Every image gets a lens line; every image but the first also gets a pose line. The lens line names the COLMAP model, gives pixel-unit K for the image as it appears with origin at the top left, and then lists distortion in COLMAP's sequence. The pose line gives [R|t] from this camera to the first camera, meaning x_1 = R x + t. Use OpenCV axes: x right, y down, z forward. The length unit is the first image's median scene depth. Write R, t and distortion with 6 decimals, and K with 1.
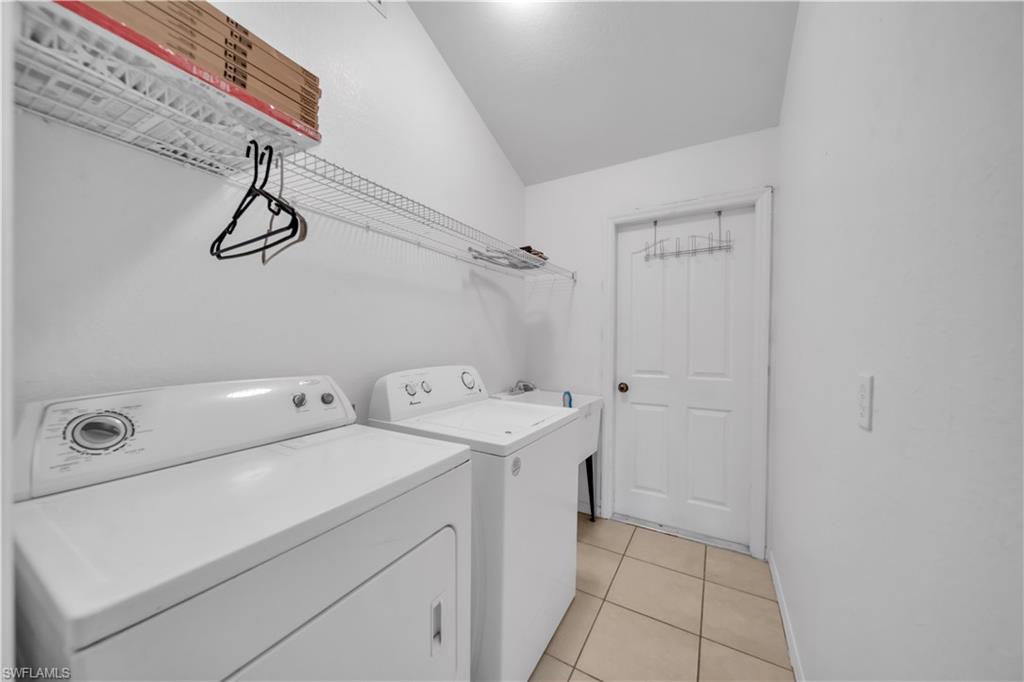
lens RADIAL K [[353.3, 0, 515.5], [0, 353.3, 343.1], [0, 0, 1]] dist [0.004479, -0.000176]
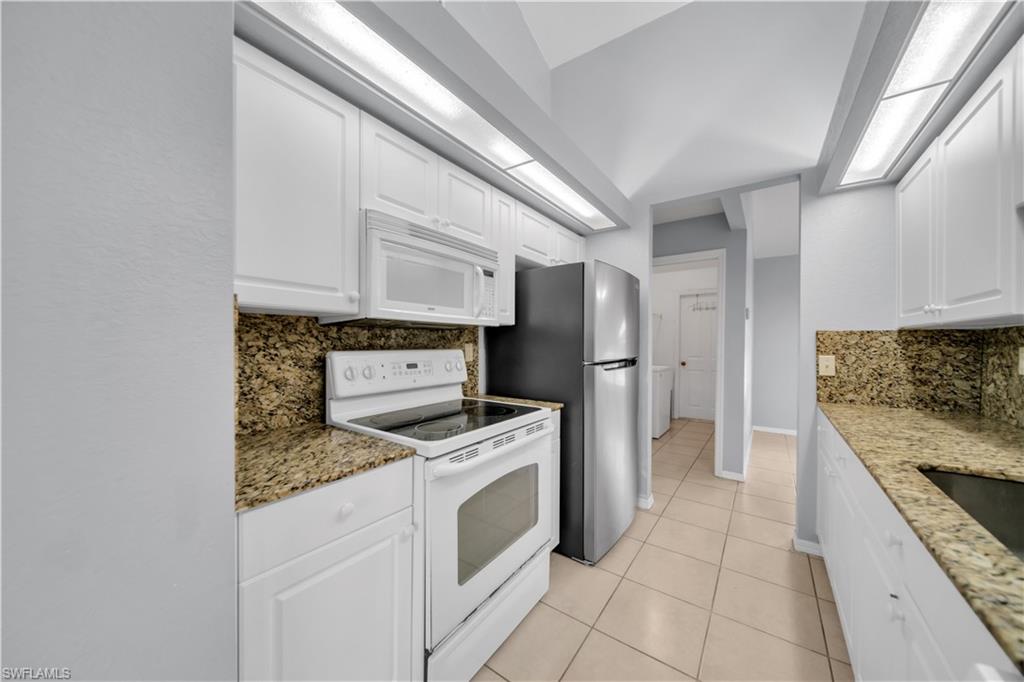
lens RADIAL K [[353.3, 0, 515.0], [0, 353.3, 344.6], [0, 0, 1]] dist [0.004479, -0.000176]
pose [[0.995421, -0.003513, -0.095525, -0.603905], [0.003123, 0.999986, -0.004226, 0.005972], [0.095538, 0.003908, 0.995418, -1.497738]]
